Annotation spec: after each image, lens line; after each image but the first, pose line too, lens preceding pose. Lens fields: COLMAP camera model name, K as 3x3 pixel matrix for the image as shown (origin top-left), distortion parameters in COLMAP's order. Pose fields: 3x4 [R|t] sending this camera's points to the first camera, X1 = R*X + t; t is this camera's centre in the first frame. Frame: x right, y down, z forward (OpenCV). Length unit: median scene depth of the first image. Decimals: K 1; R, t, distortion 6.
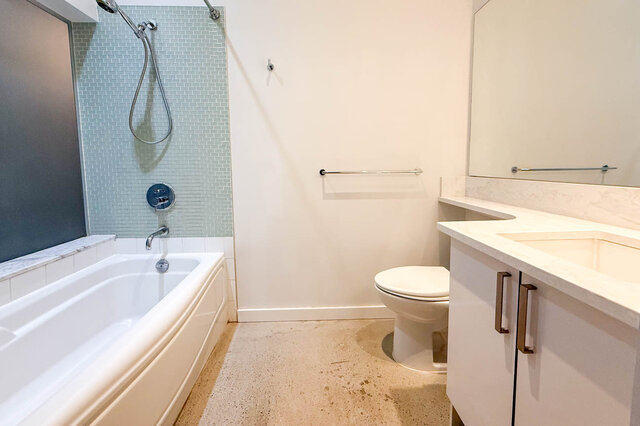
lens RADIAL K [[258.1, 0, 318.7], [0, 258.1, 186.4], [0, 0, 1]] dist [-0.000090, -0.000370]
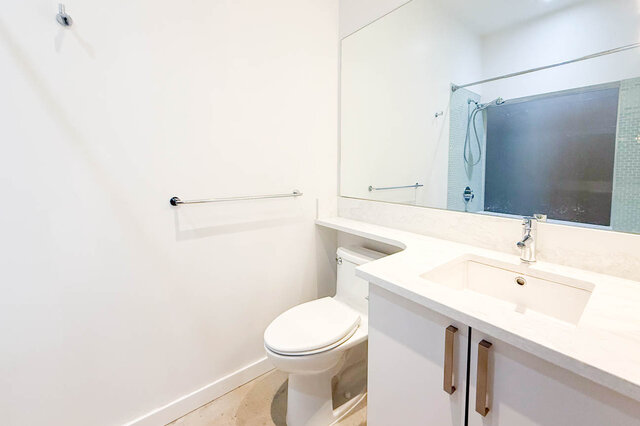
lens RADIAL K [[263.9, 0, 329.4], [0, 263.9, 186.0], [0, 0, 1]] dist [-0.000106, -0.000216]
pose [[0.796202, -0.021932, 0.604633, -0.087405], [0.033528, 0.999407, -0.007899, -0.082059], [-0.604101, 0.026561, 0.796465, 0.217068]]
